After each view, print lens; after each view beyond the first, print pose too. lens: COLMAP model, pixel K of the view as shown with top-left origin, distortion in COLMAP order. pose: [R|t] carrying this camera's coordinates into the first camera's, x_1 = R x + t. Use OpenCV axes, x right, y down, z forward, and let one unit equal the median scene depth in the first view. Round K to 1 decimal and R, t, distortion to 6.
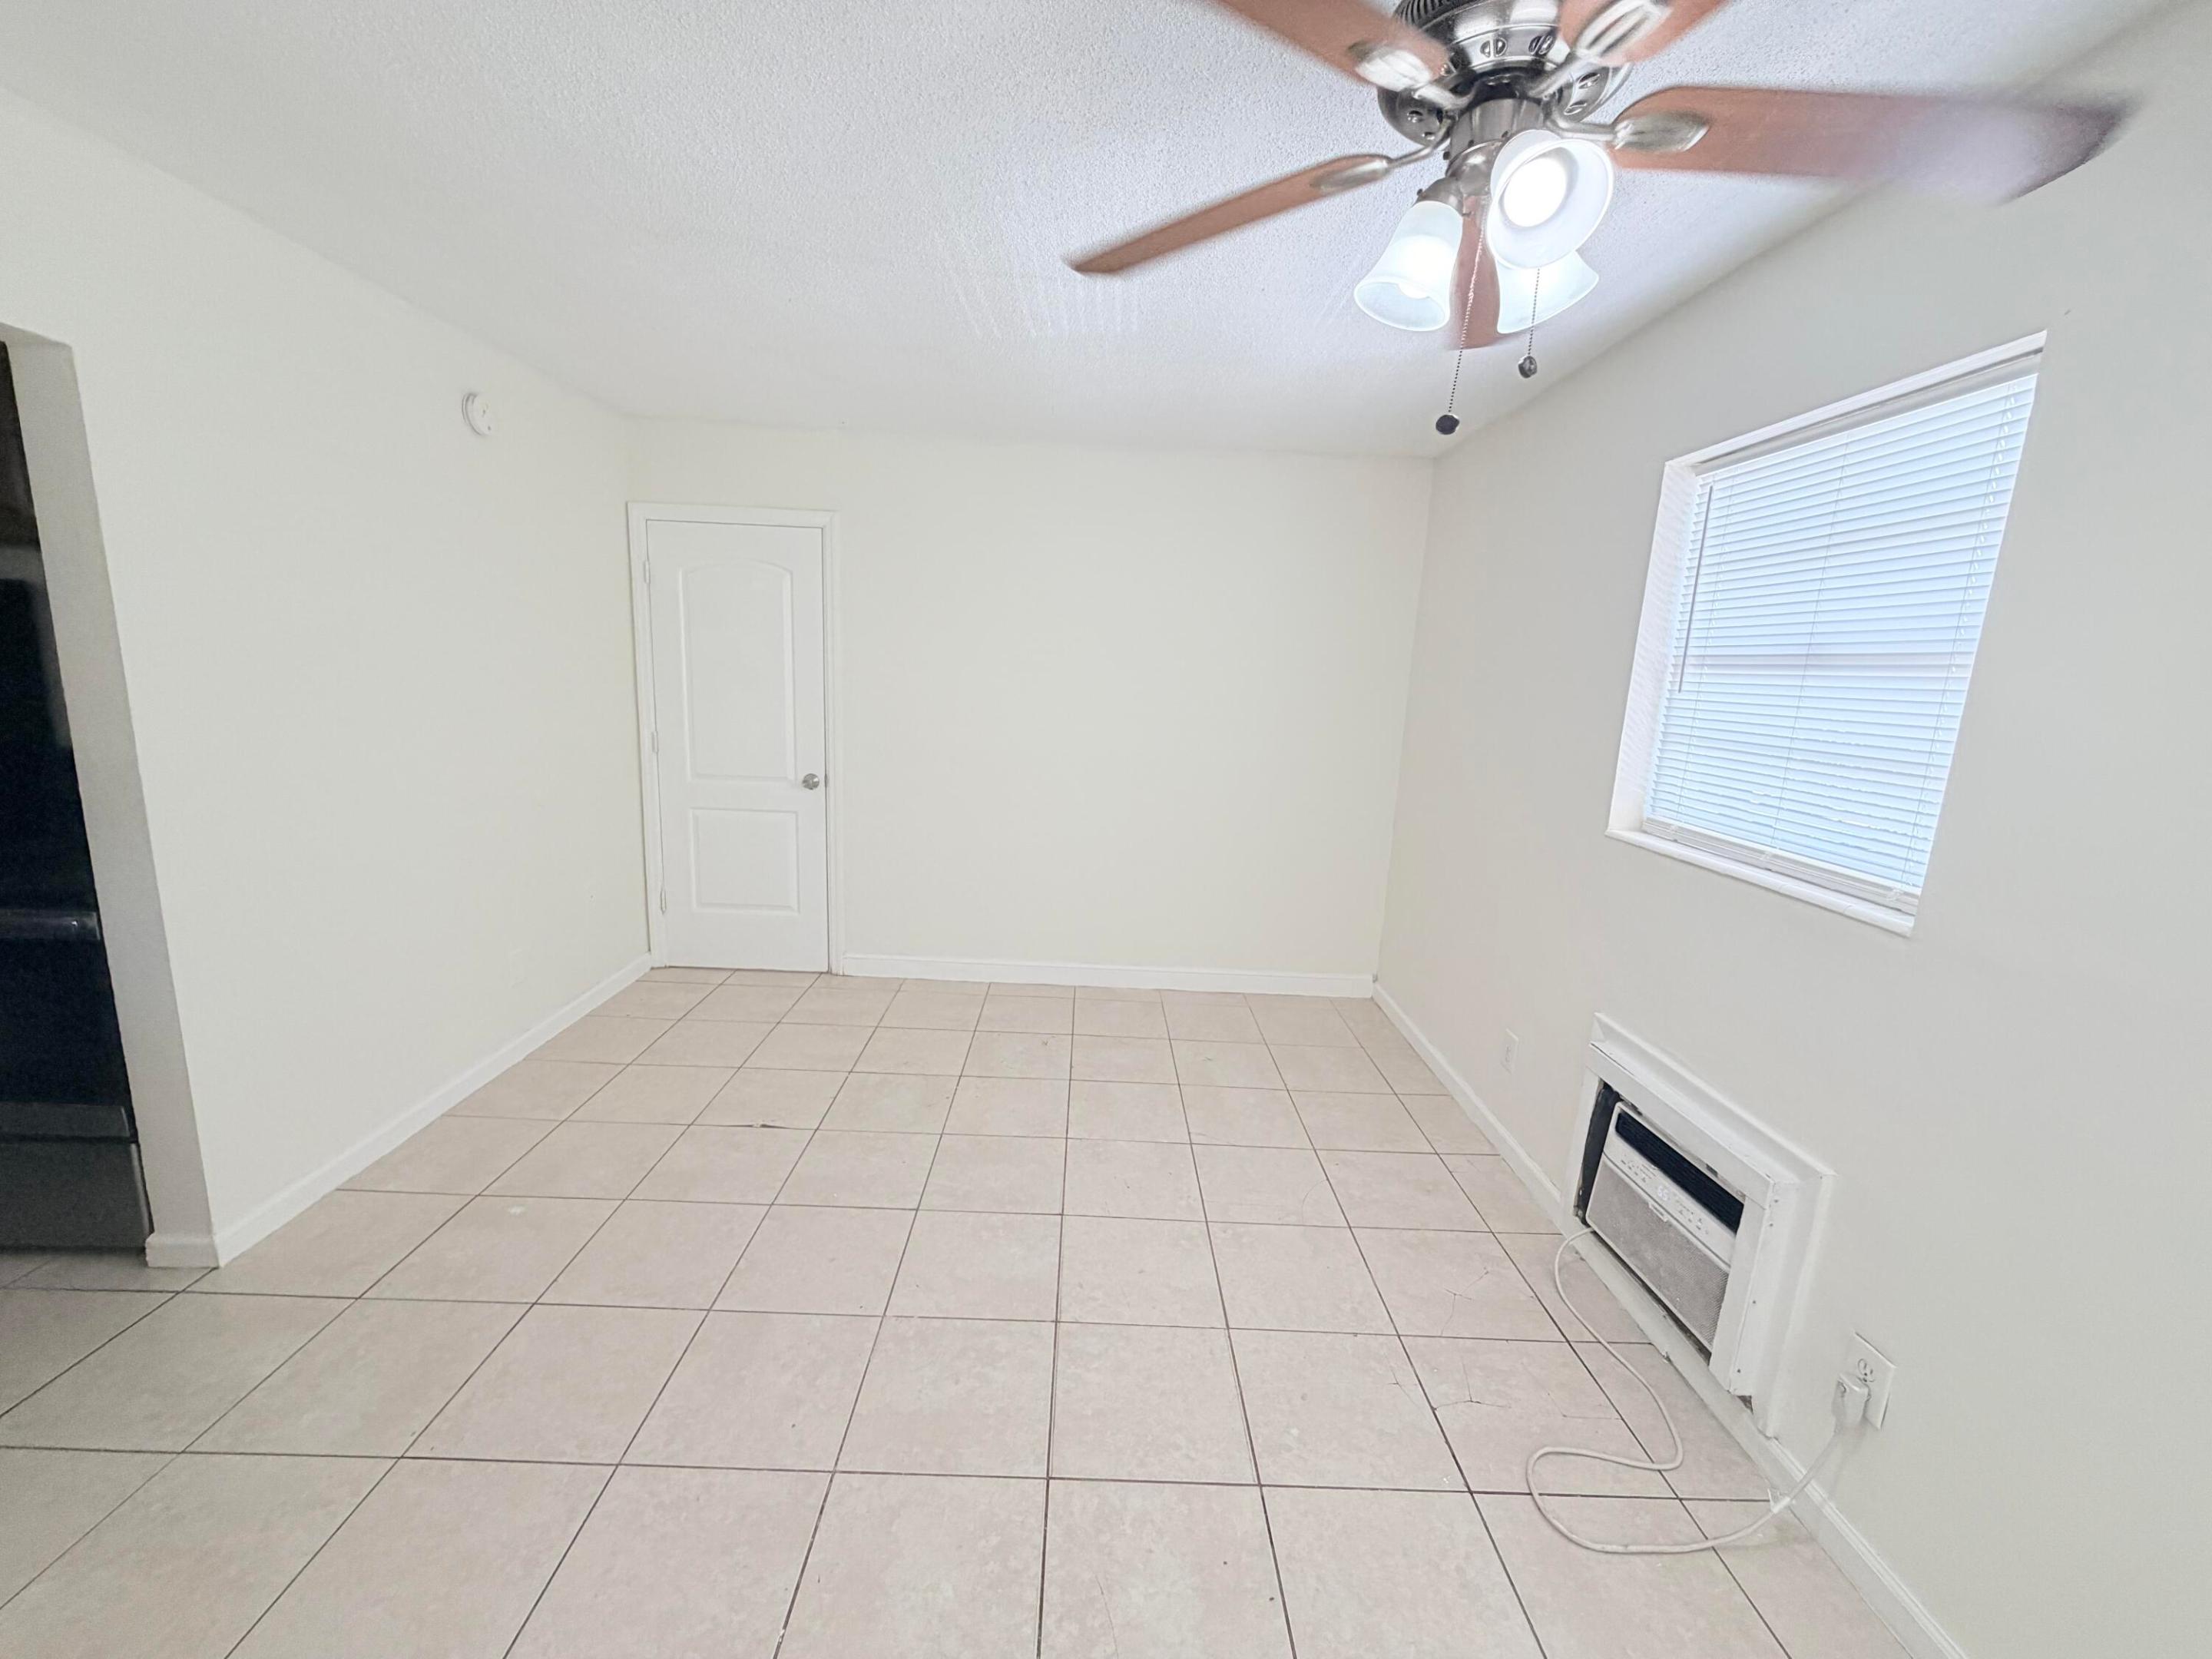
lens RADIAL K [[884.3, 0, 1097.9], [0, 884.3, 834.5], [0, 0, 1]] dist [0.003437, 0.000065]
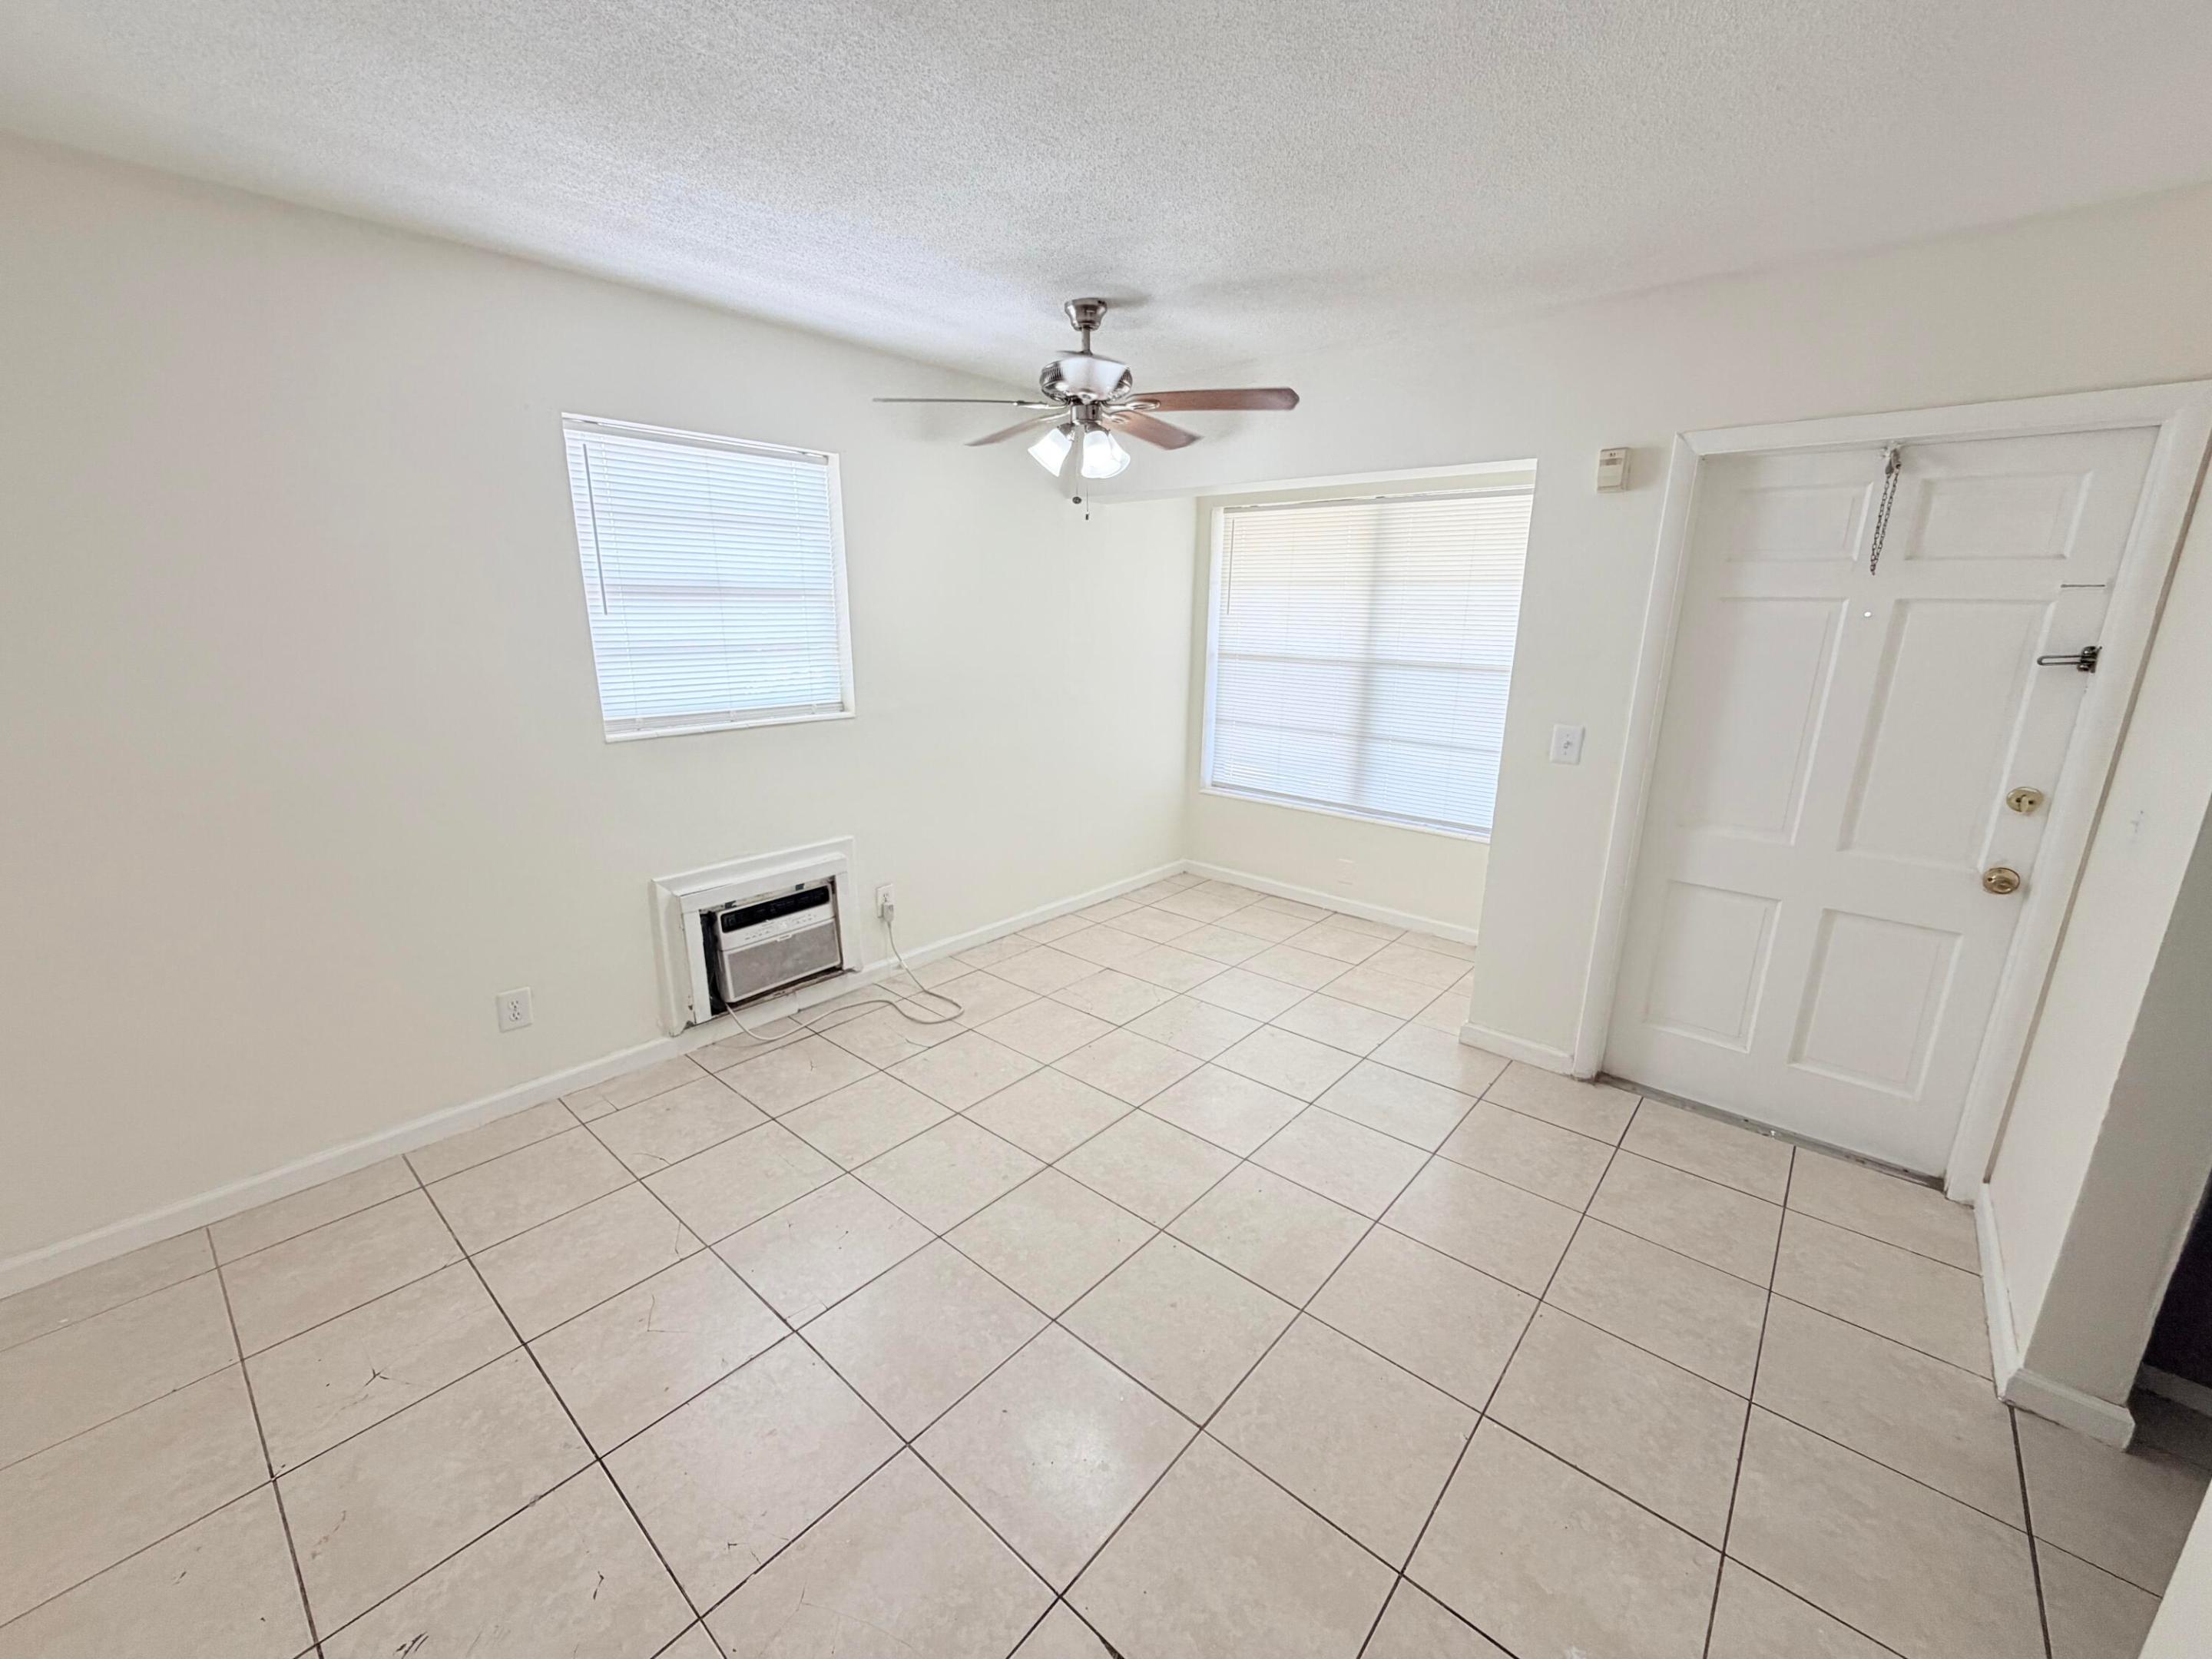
lens RADIAL K [[884.3, 0, 1101.9], [0, 884.3, 827.7], [0, 0, 1]] dist [0.003437, 0.000065]
pose [[-0.750549, -0.217017, 0.624164, -0.756460], [0.077102, 0.909325, 0.408880, -0.367511], [-0.656302, 0.355009, -0.665761, 1.585074]]
